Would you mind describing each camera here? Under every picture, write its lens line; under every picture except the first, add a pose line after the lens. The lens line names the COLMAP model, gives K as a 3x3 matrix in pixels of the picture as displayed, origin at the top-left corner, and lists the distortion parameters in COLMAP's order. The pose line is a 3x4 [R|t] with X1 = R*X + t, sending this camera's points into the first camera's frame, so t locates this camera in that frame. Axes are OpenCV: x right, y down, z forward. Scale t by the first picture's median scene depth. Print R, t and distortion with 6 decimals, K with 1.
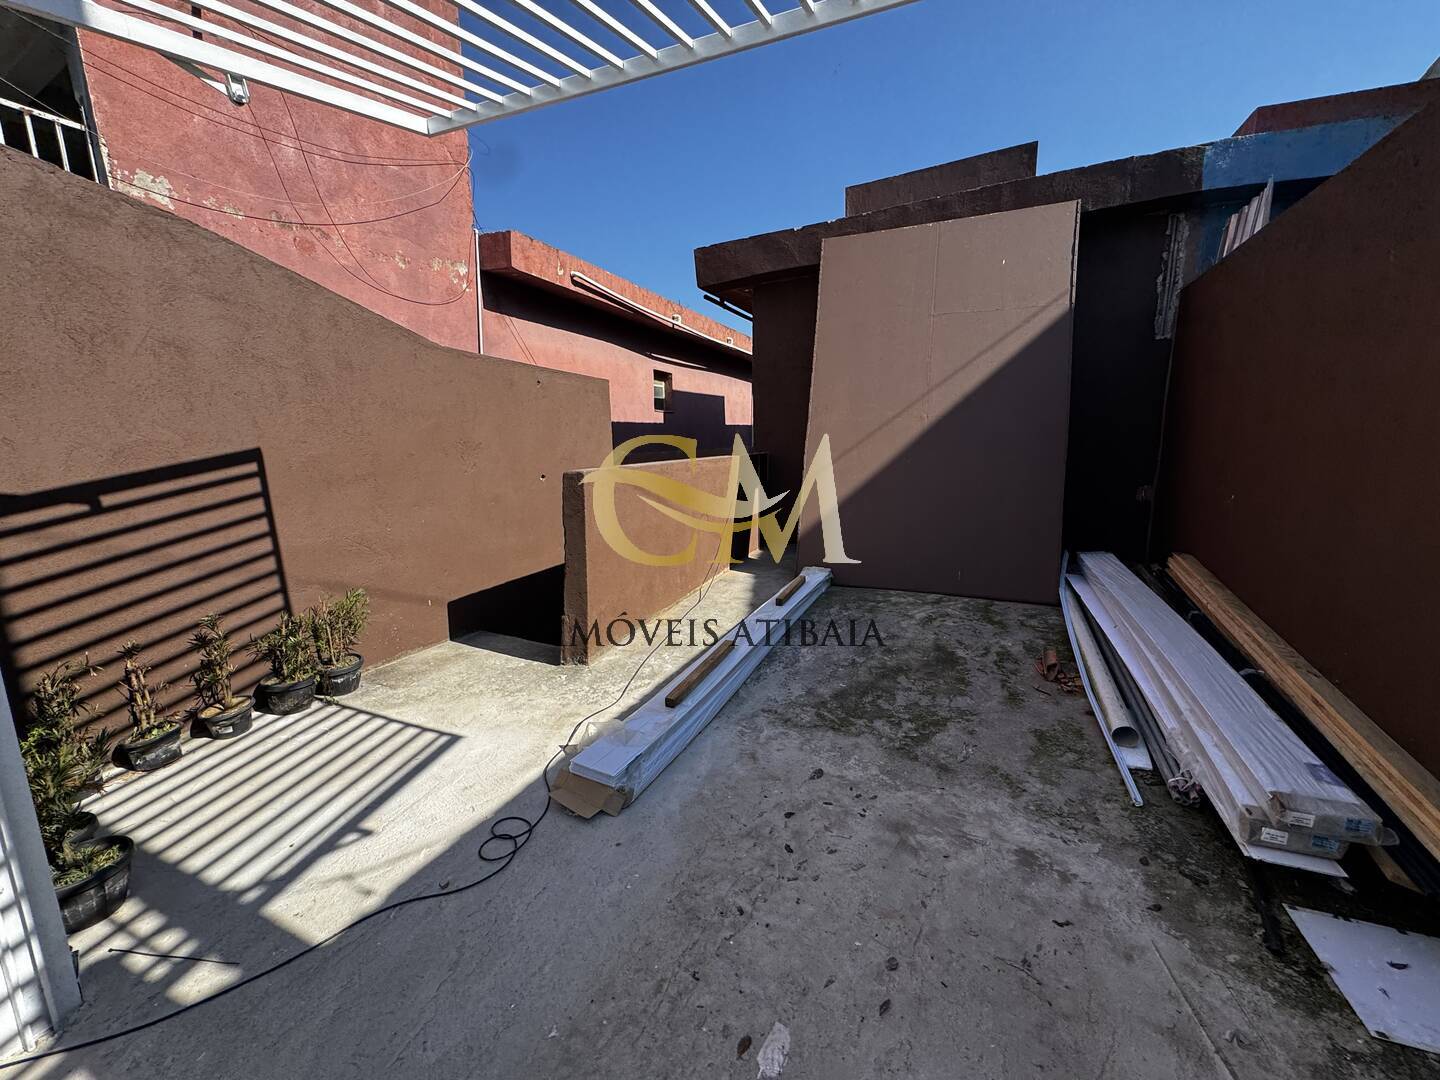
lens RADIAL K [[574.0, 0, 717.2], [0, 574.0, 541.5], [0, 0, 1]] dist [-0.005774, 0.000381]
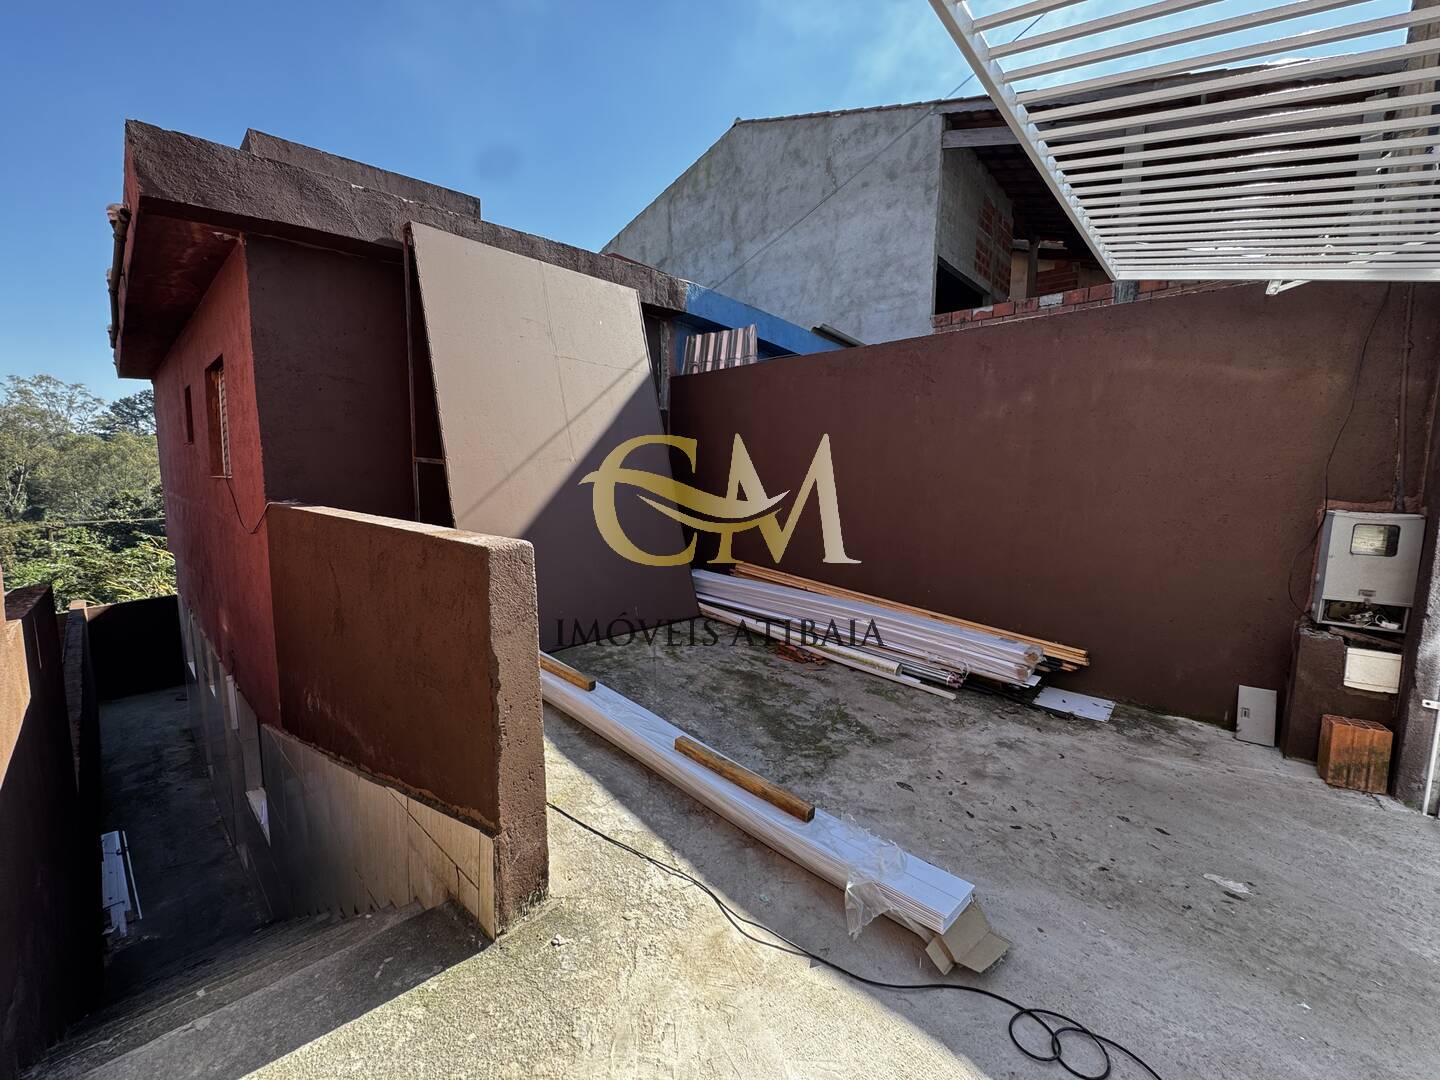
lens RADIAL K [[574.0, 0, 719.3], [0, 574.0, 542.7], [0, 0, 1]] dist [-0.005774, 0.000381]
pose [[0.323308, -0.093470, 0.941666, -0.575541], [0.155540, 0.986824, 0.044550, -0.099861], [-0.933423, 0.132064, 0.333586, 0.553432]]
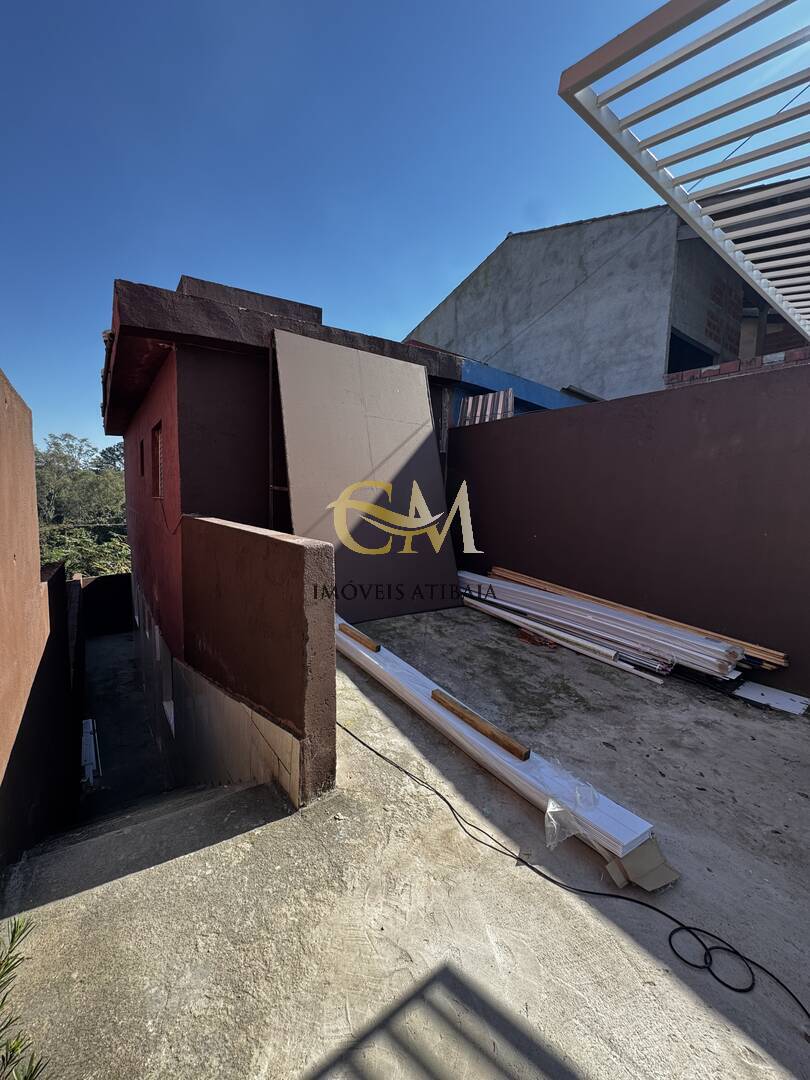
lens RADIAL K [[430.5, 0, 403.6], [0, 430.5, 544.2], [0, 0, 1]] dist [-0.005774, 0.000381]
pose [[0.504604, -0.063696, 0.860998, -0.589019], [0.124851, 0.992175, 0.000229, -0.092419], [-0.854276, 0.107382, 0.508608, 0.515609]]
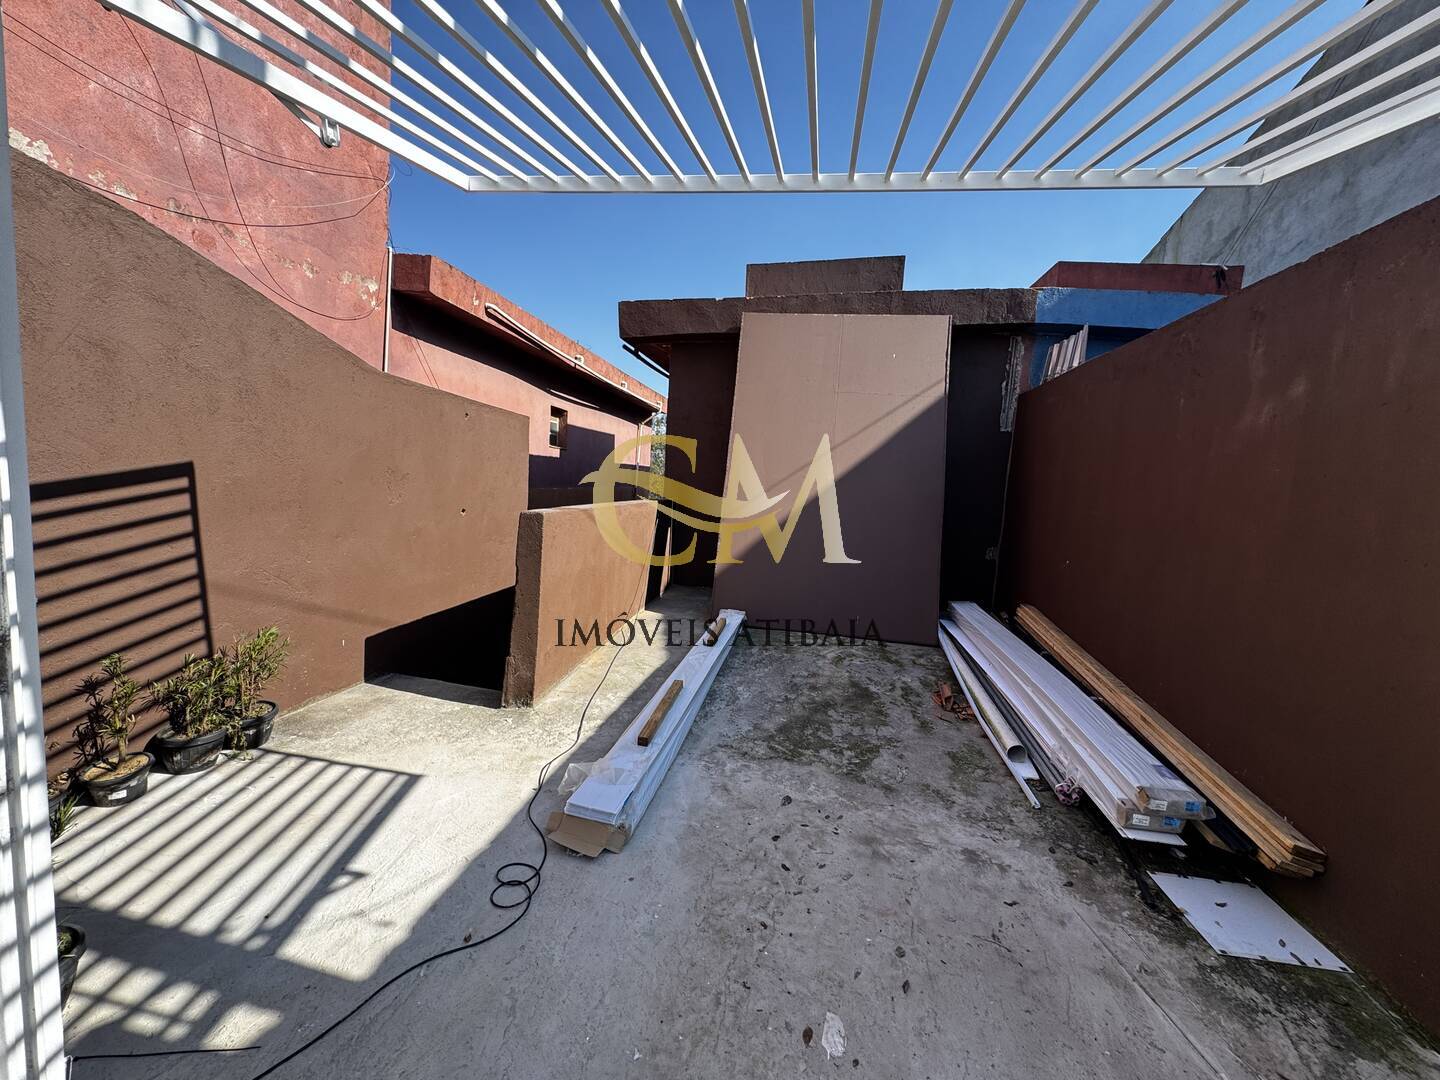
lens RADIAL K [[574.0, 0, 716.6], [0, 574.0, 541.1], [0, 0, 1]] dist [-0.005774, 0.000381]
pose [[0.967218, 0.046996, 0.249563, -0.158218], [-0.030192, 0.997038, -0.070741, -0.008061], [-0.252148, 0.060887, 0.965771, -0.043197]]
